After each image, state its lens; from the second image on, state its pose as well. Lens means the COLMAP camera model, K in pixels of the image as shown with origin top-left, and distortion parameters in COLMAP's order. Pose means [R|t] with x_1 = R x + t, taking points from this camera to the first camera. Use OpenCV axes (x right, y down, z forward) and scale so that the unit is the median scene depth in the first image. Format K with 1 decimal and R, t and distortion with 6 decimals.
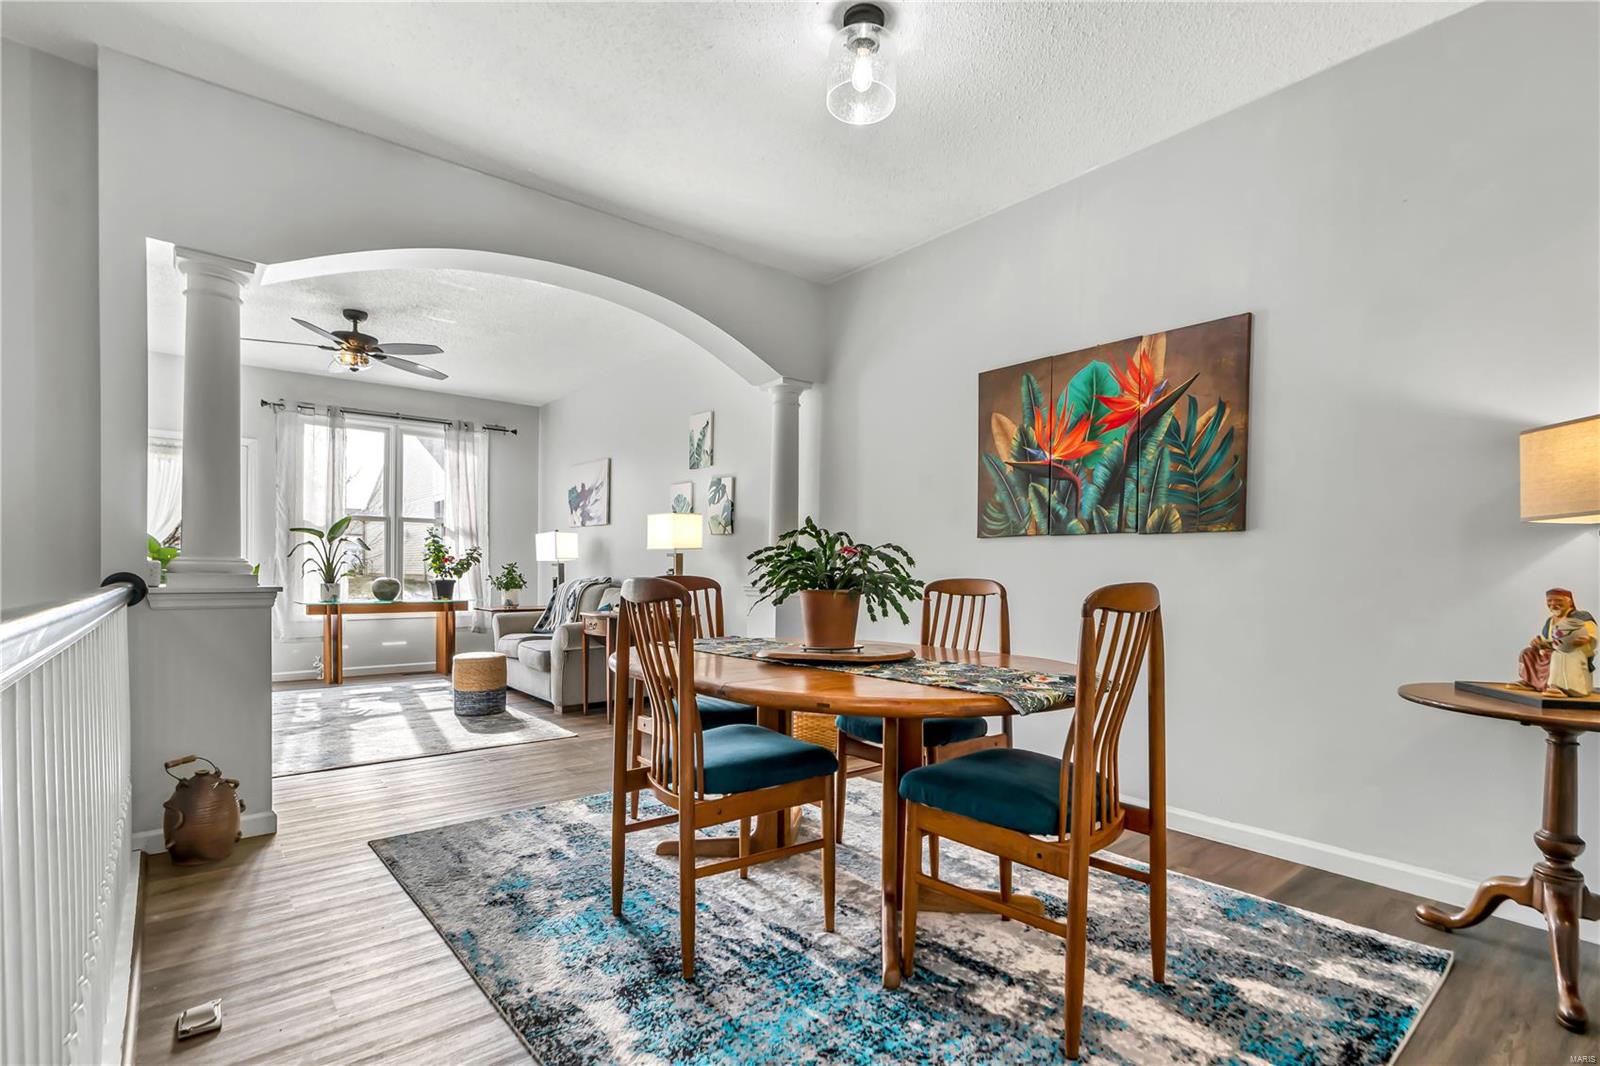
lens RADIAL K [[753.0, 0, 801.4], [0, 753.0, 553.6], [0, 0, 1]] dist [-0.001758, -0.000064]
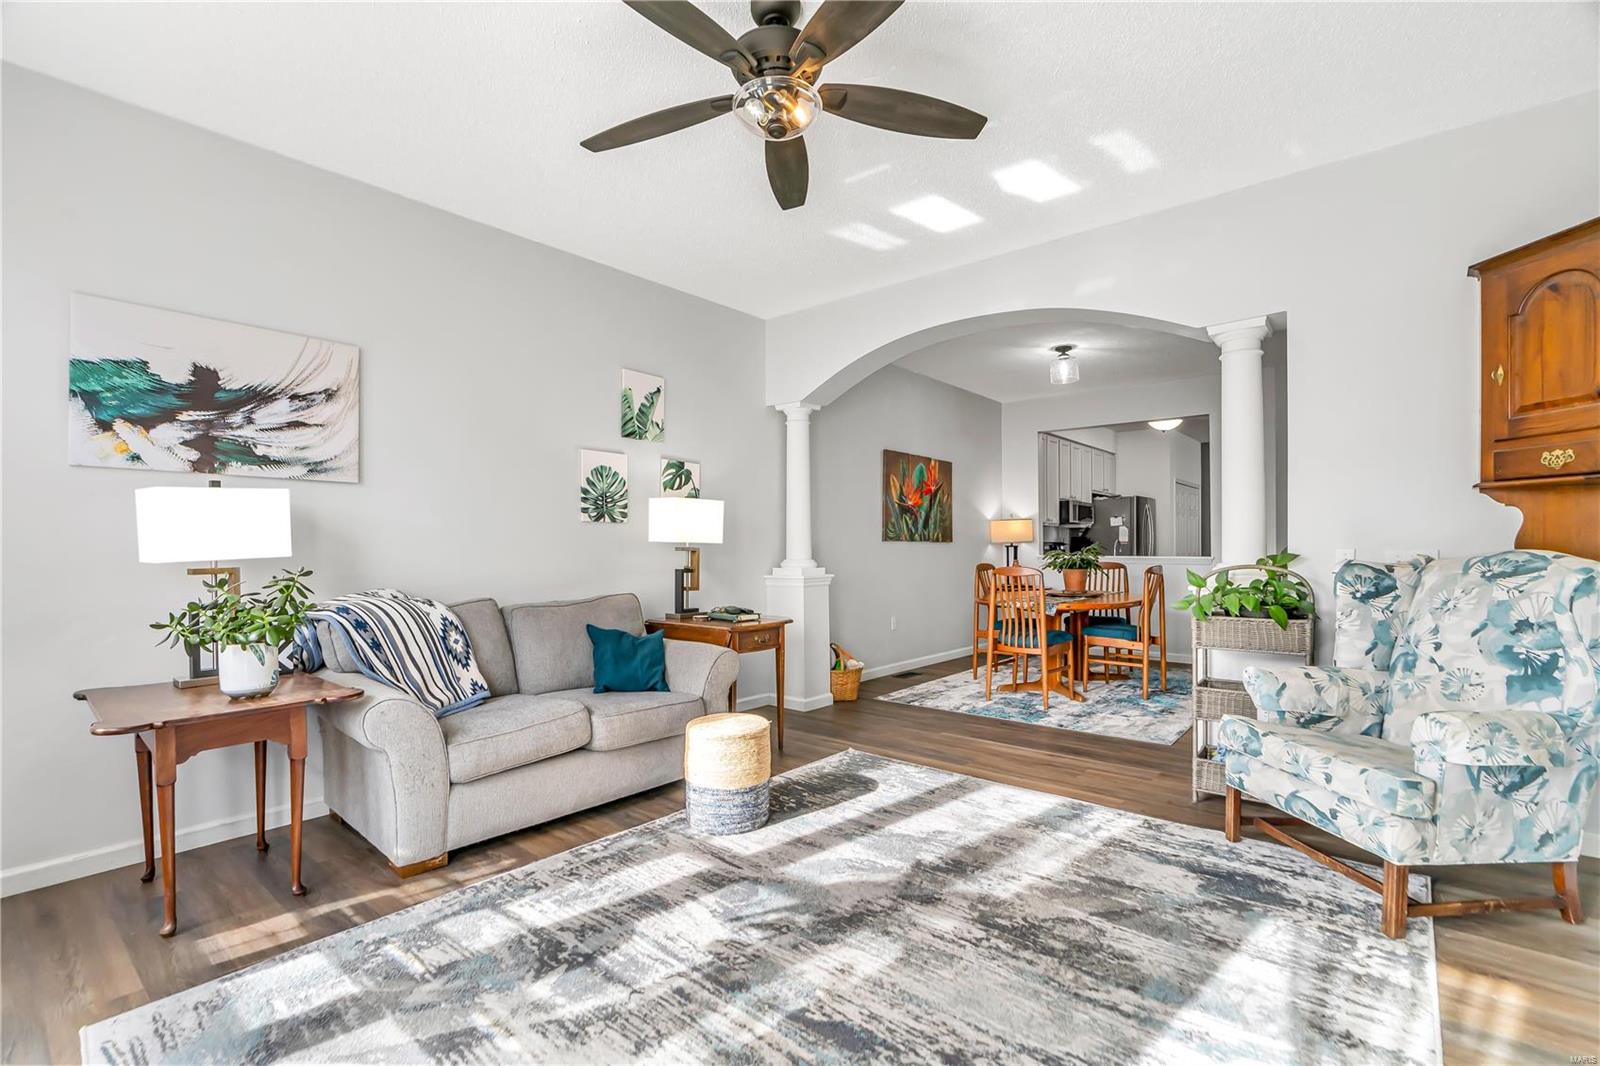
lens RADIAL K [[740.3, 0, 767.8], [0, 740.3, 543.1], [0, 0, 1]] dist [0.000643, 0.000739]
pose [[-0.154567, 0.001801, 0.987981, -1.521078], [-0.014546, 0.999886, -0.004099, -0.005728], [-0.987875, -0.015004, -0.154523, 1.614575]]
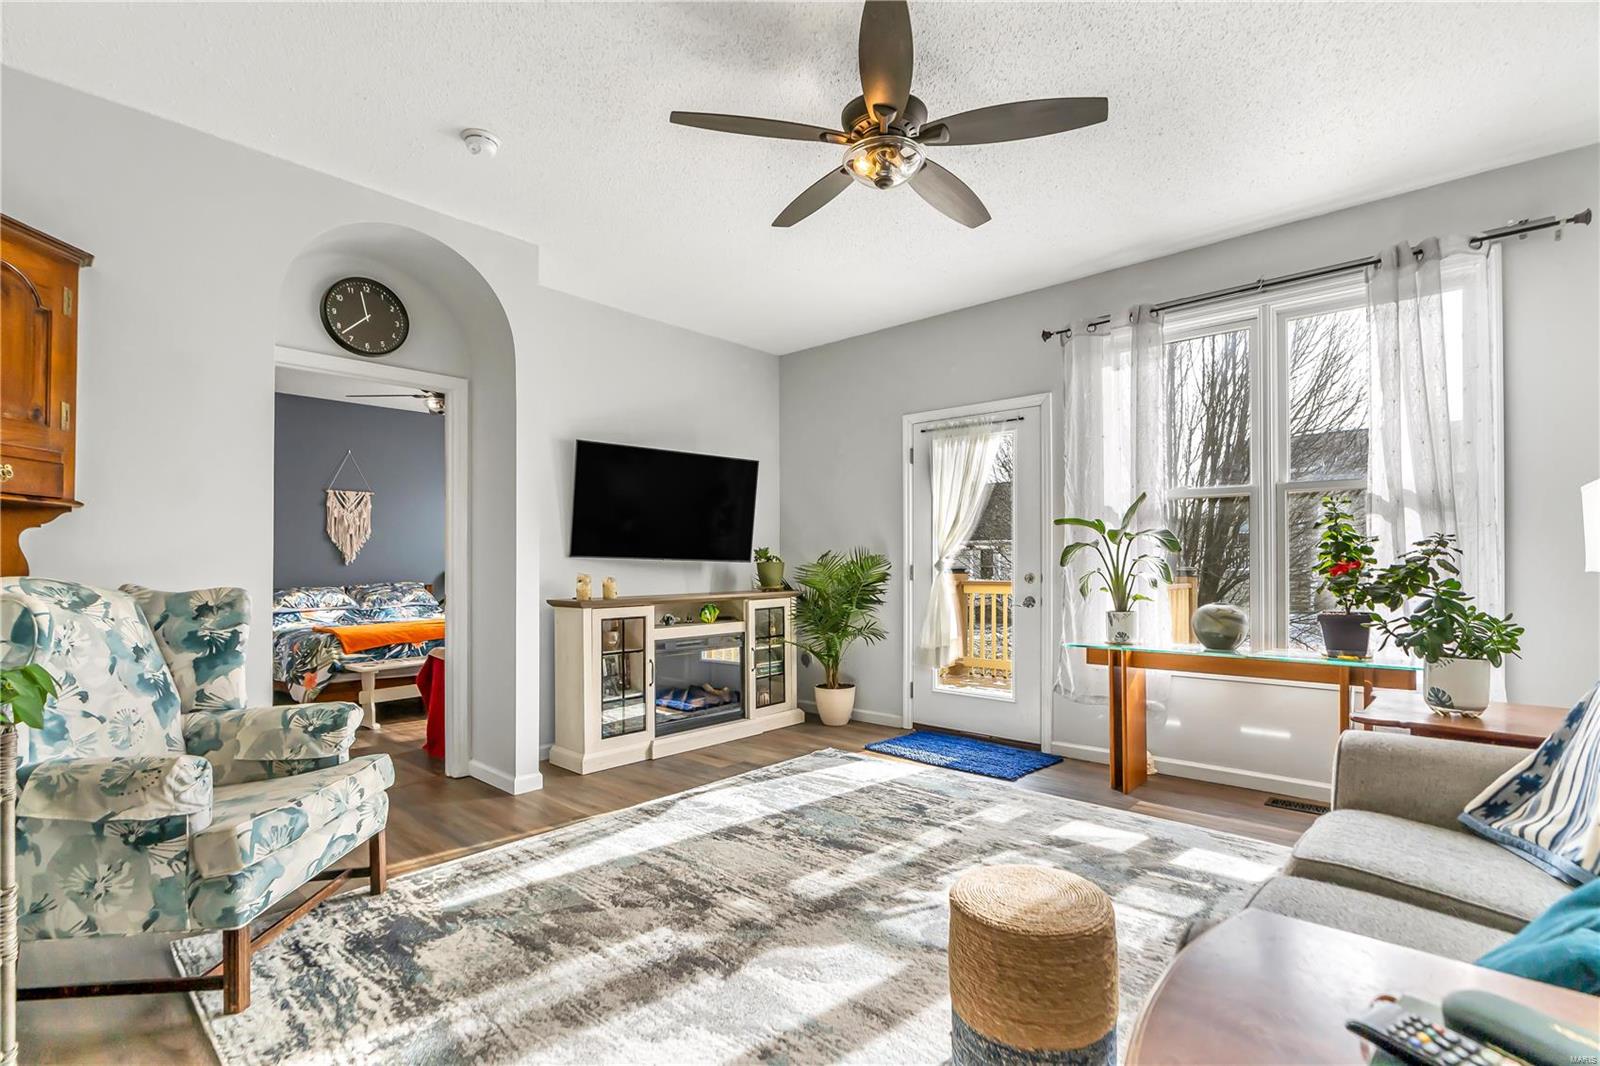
lens RADIAL K [[737.6, 0, 806.6], [0, 737.6, 553.1], [0, 0, 1]] dist [-0.000243, 0.000543]
pose [[0.165368, -0.020736, -0.986014, -0.212962], [0.027281, 0.999493, -0.016444, -0.004809], [0.985855, -0.024180, 0.165850, 1.314976]]
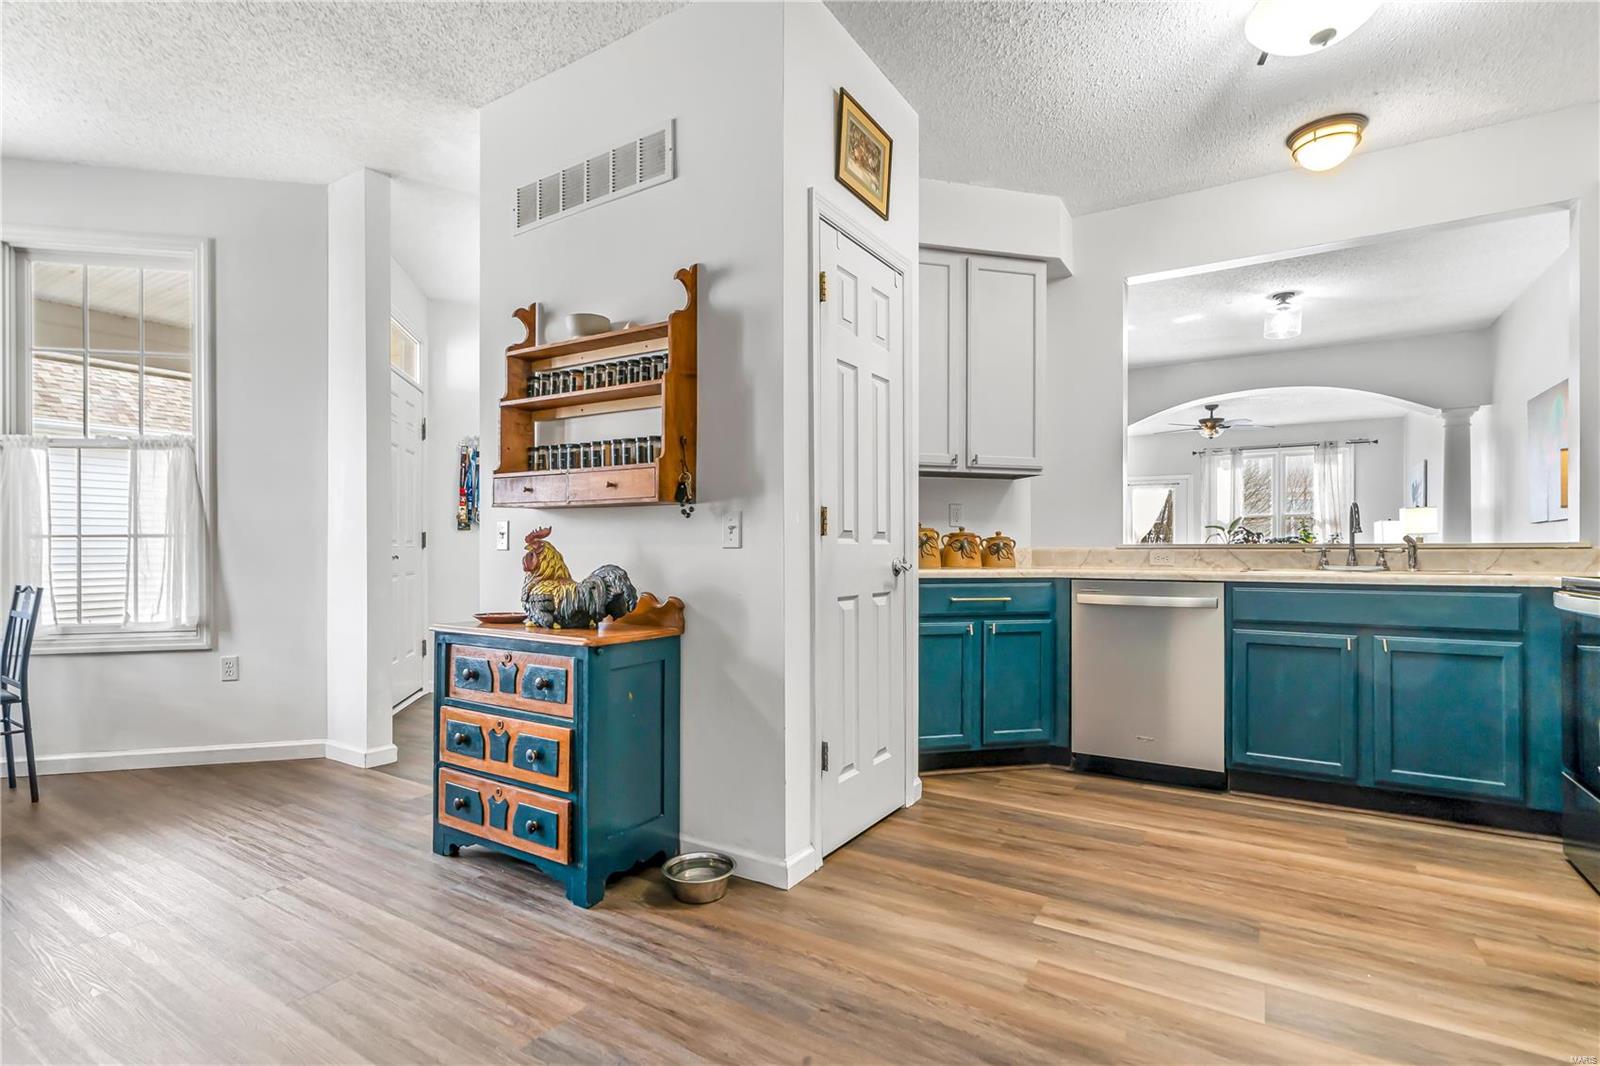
lens RADIAL K [[753.0, 0, 801.4], [0, 753.0, 553.6], [0, 0, 1]] dist [-0.001758, -0.000064]
pose [[0.313540, -0.000250, -0.949575, 1.209919], [0.021743, 0.999740, 0.006916, -0.007314], [0.949326, -0.022815, 0.313464, -0.742227]]
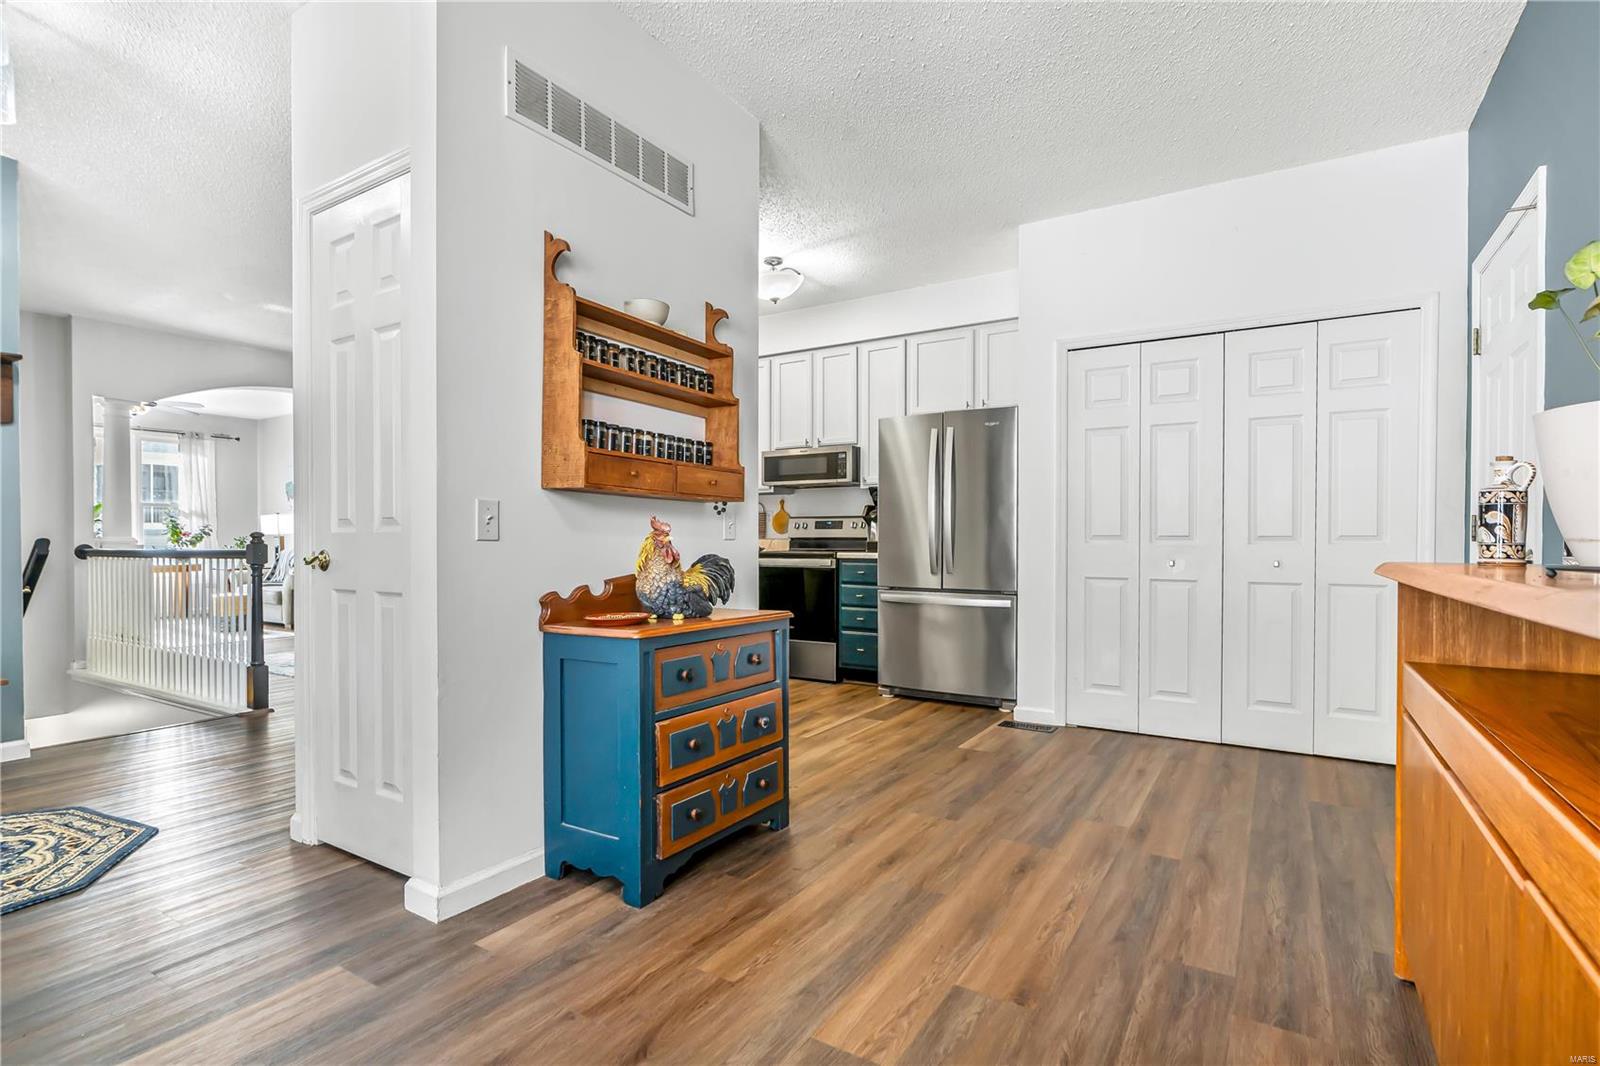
lens RADIAL K [[768.1, 0, 801.4], [0, 768.1, 548.0], [0, 0, 1]] dist [-0.001547, -0.000457]
pose [[0.949300, -0.004537, 0.314340, 0.338886], [-0.004619, 0.999587, 0.028377, -0.025090], [-0.314338, -0.028391, 0.948886, -1.466922]]
